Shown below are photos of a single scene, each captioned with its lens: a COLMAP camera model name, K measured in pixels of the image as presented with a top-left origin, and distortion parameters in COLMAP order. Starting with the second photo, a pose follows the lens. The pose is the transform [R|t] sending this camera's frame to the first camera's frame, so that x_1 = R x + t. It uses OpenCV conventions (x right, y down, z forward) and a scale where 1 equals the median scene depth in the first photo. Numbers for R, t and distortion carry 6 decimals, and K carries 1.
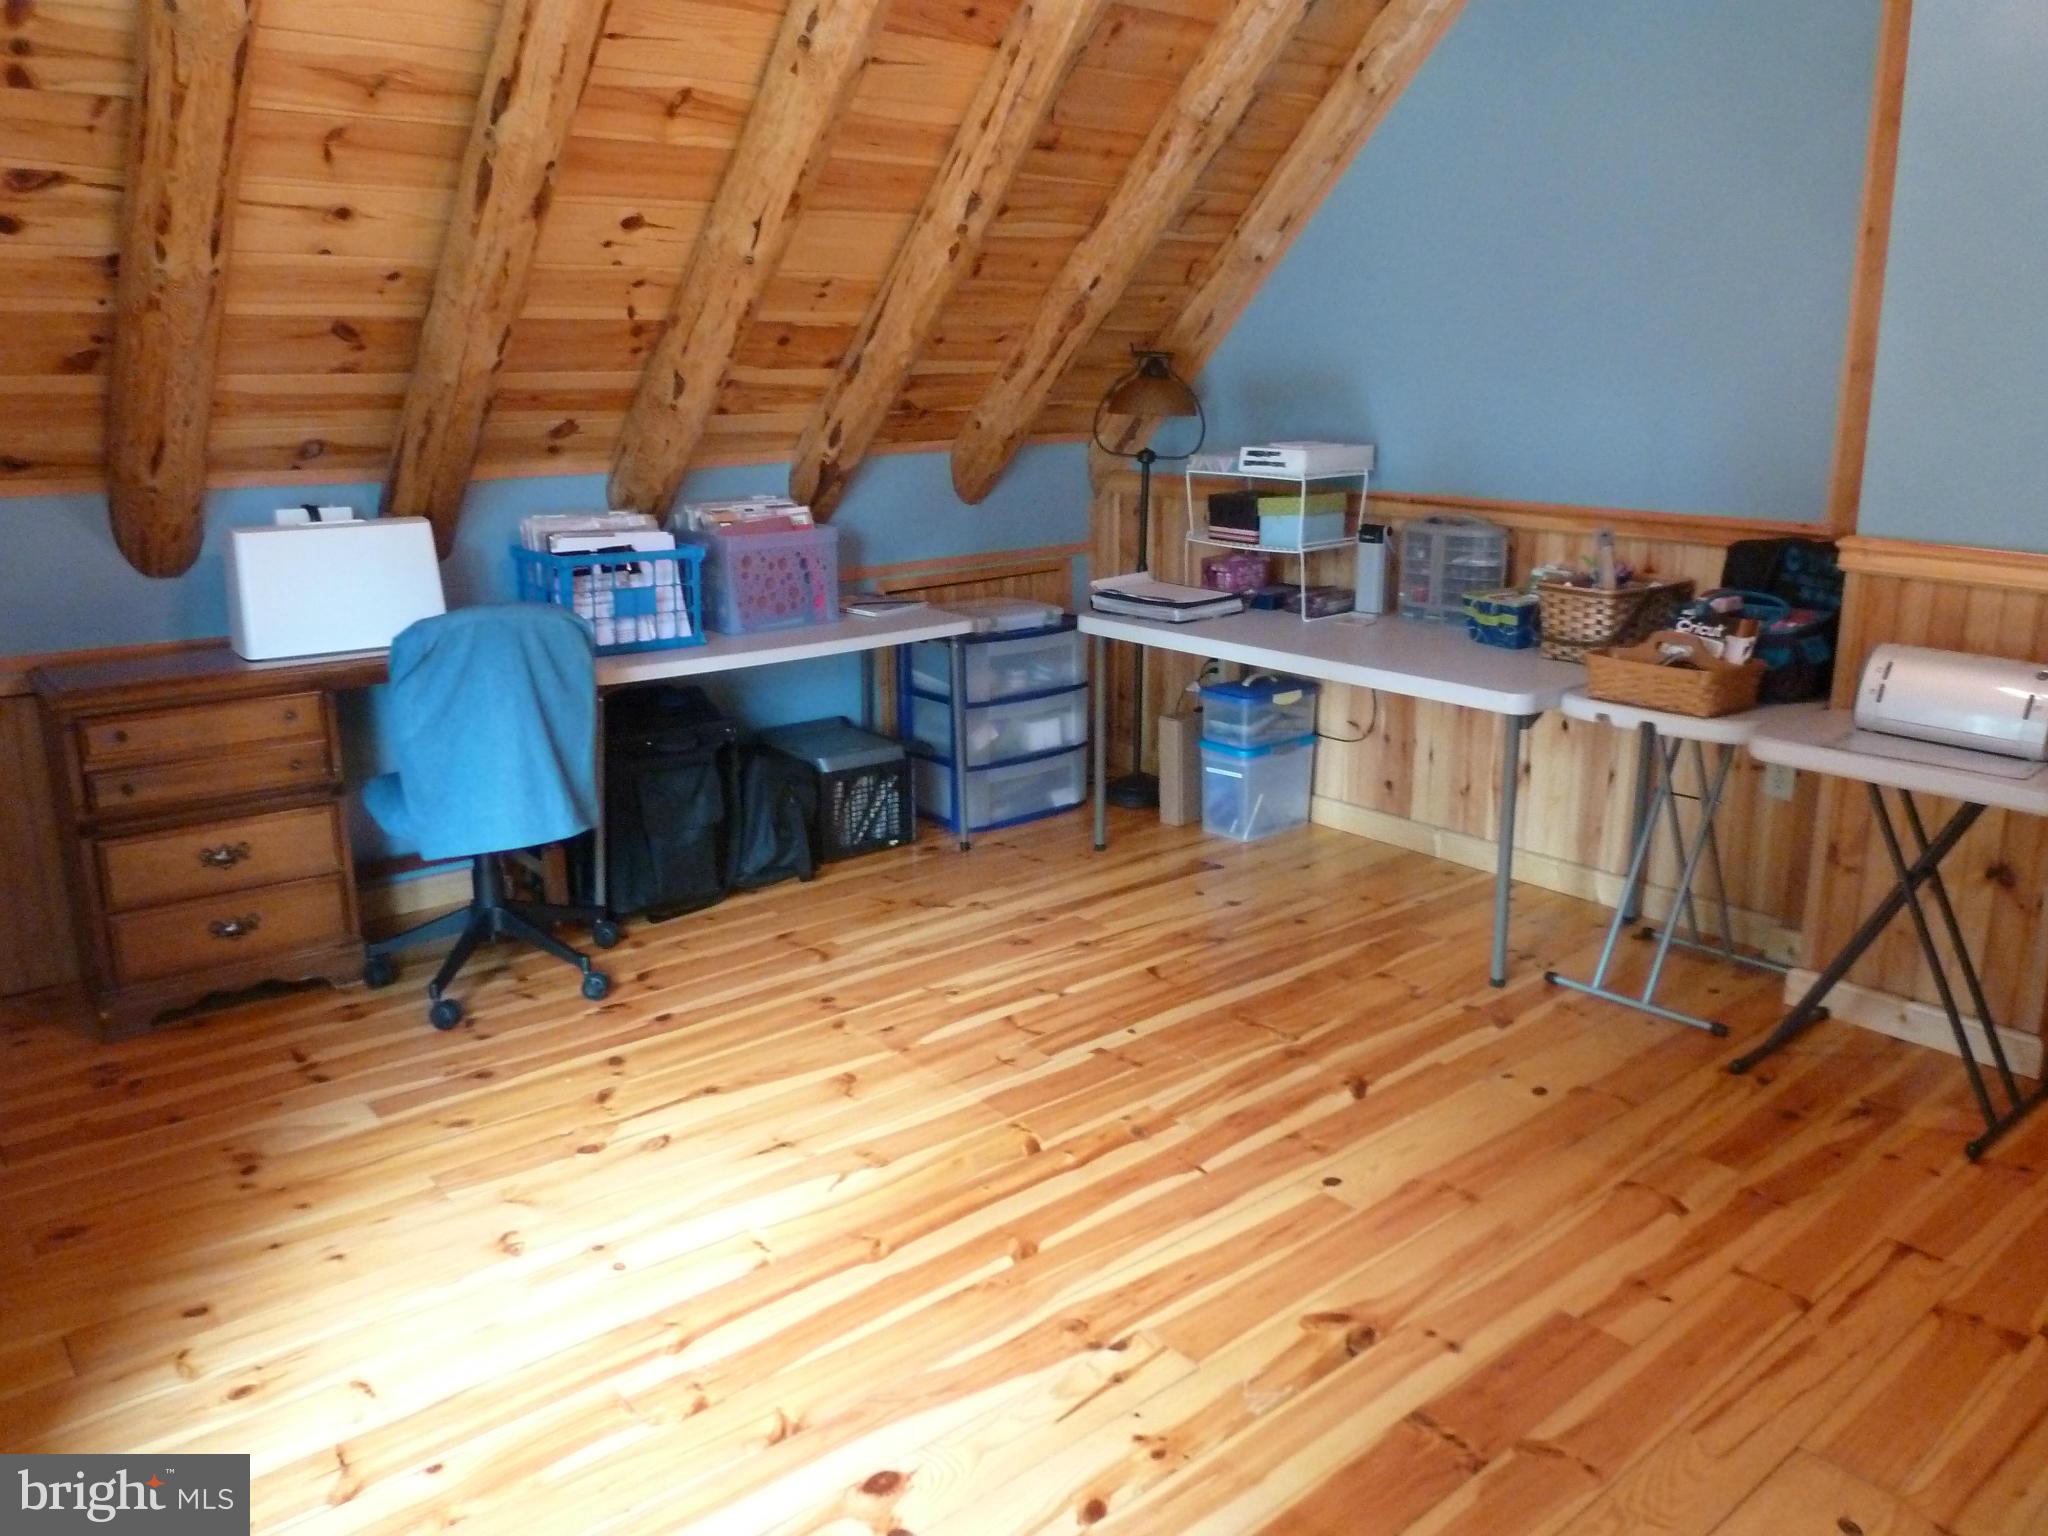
lens RADIAL K [[1574.9, 0, 1008.6], [0, 1574.9, 767.1], [0, 0, 1]] dist [-0.025989, -0.007379]
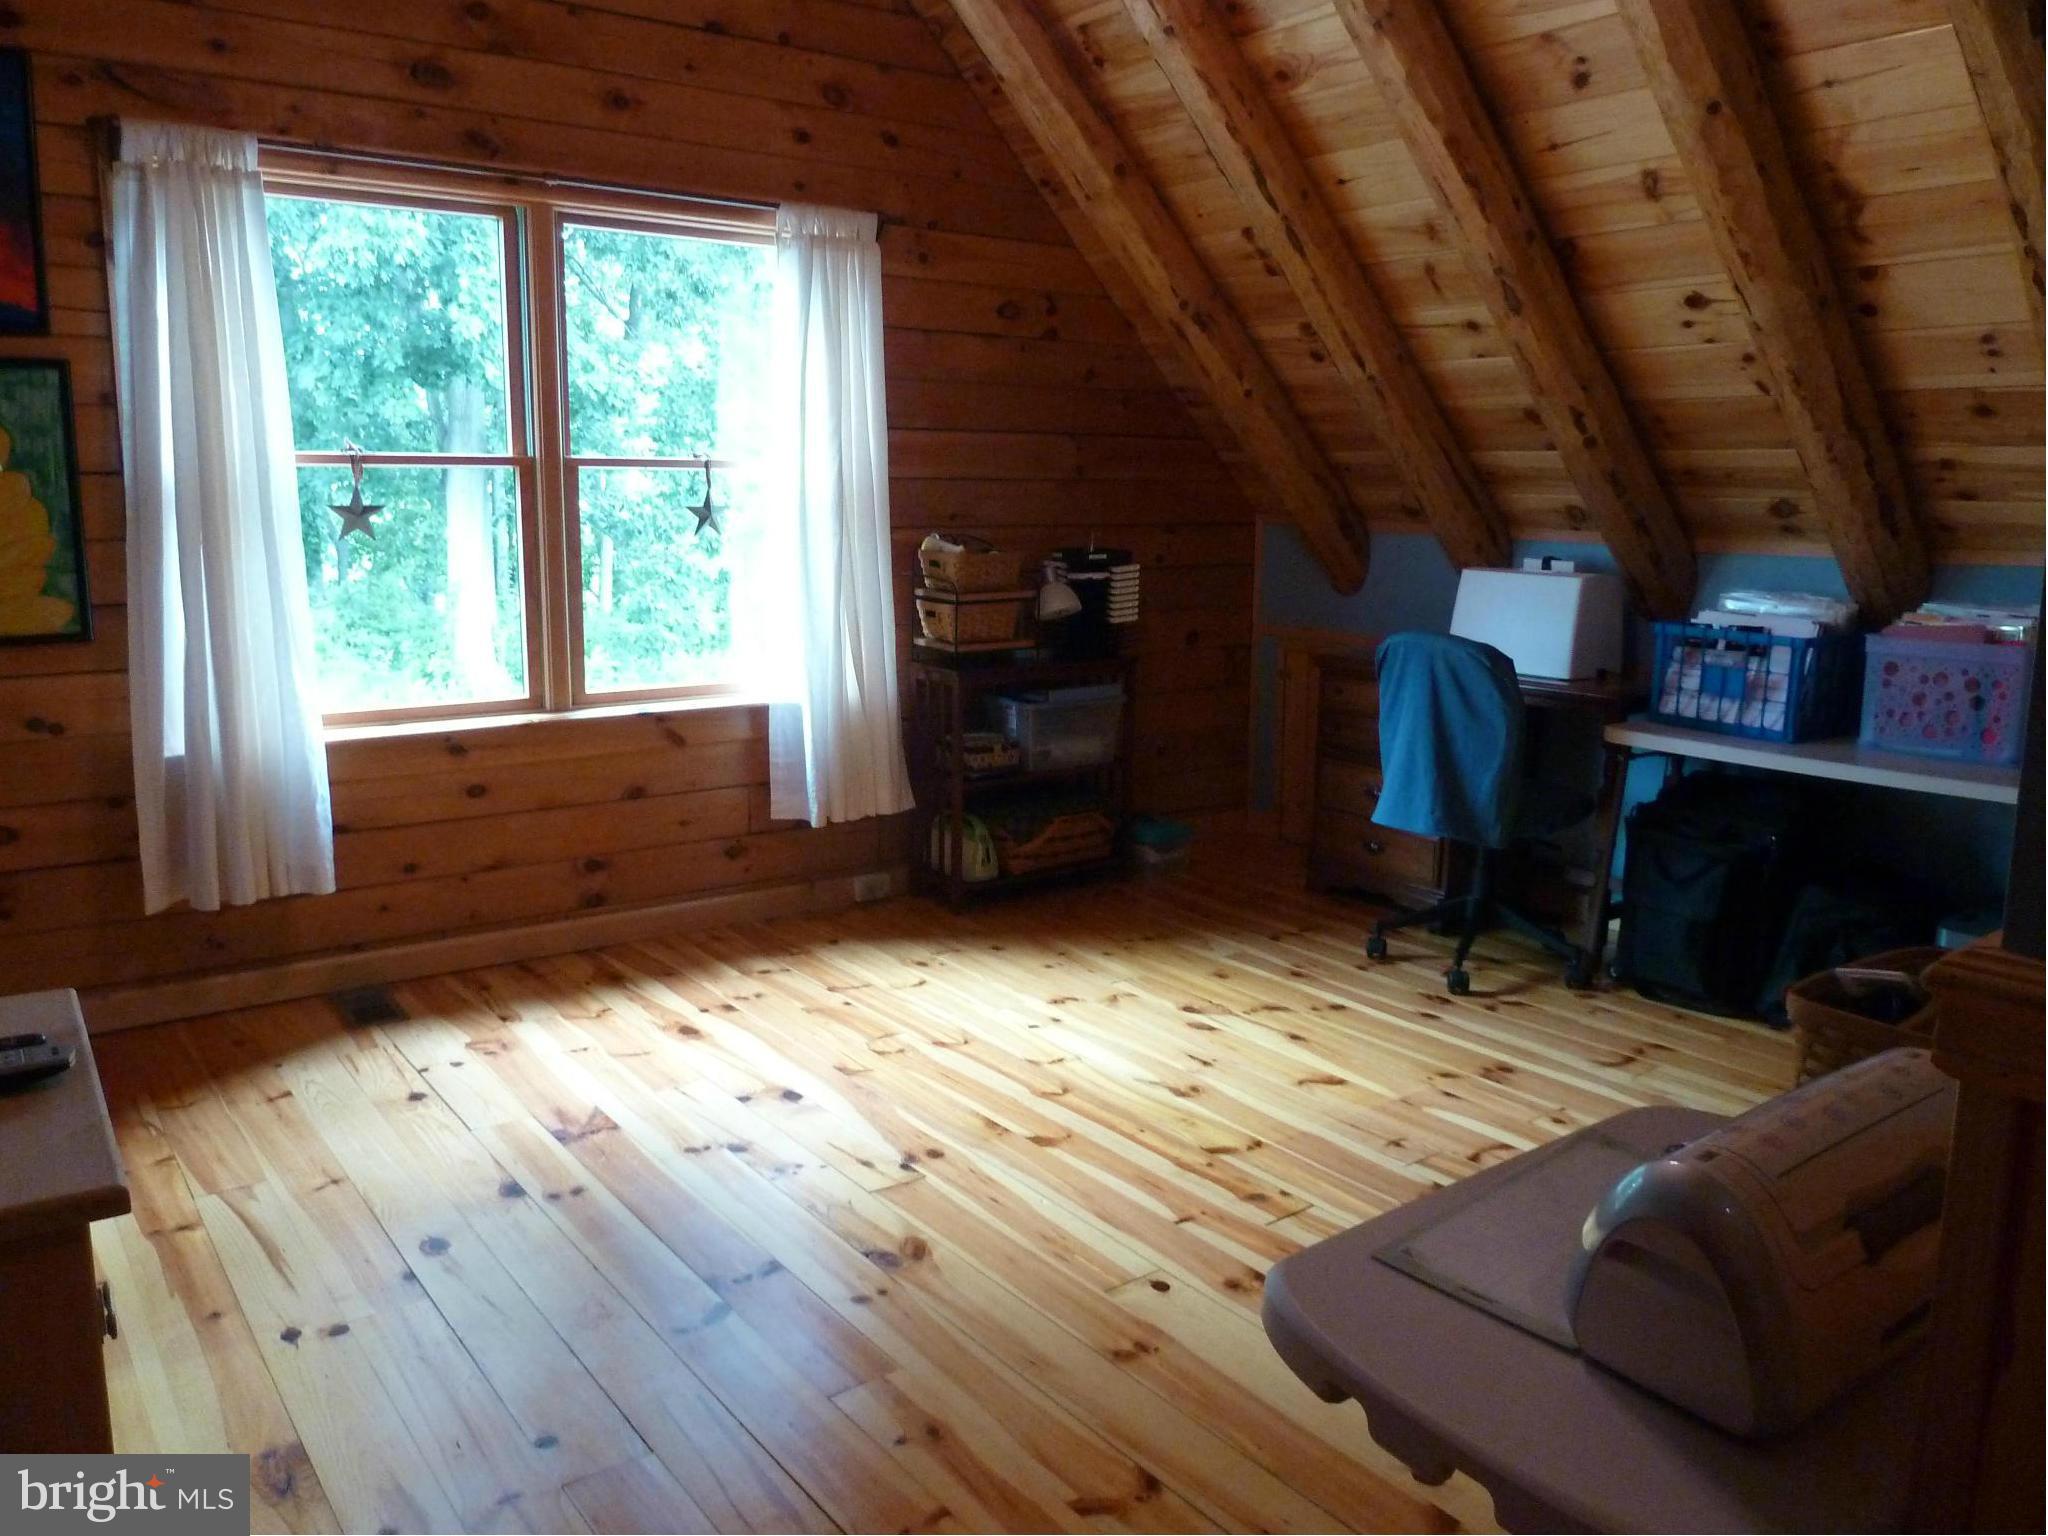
lens RADIAL K [[1574.9, 0, 1008.6], [0, 1574.9, 767.1], [0, 0, 1]] dist [-0.025989, -0.007379]
pose [[-0.084116, 0.175095, -0.980952, 0.947883], [-0.255568, 0.947720, 0.191078, -0.157429], [0.963125, 0.266773, -0.034969, 0.771734]]
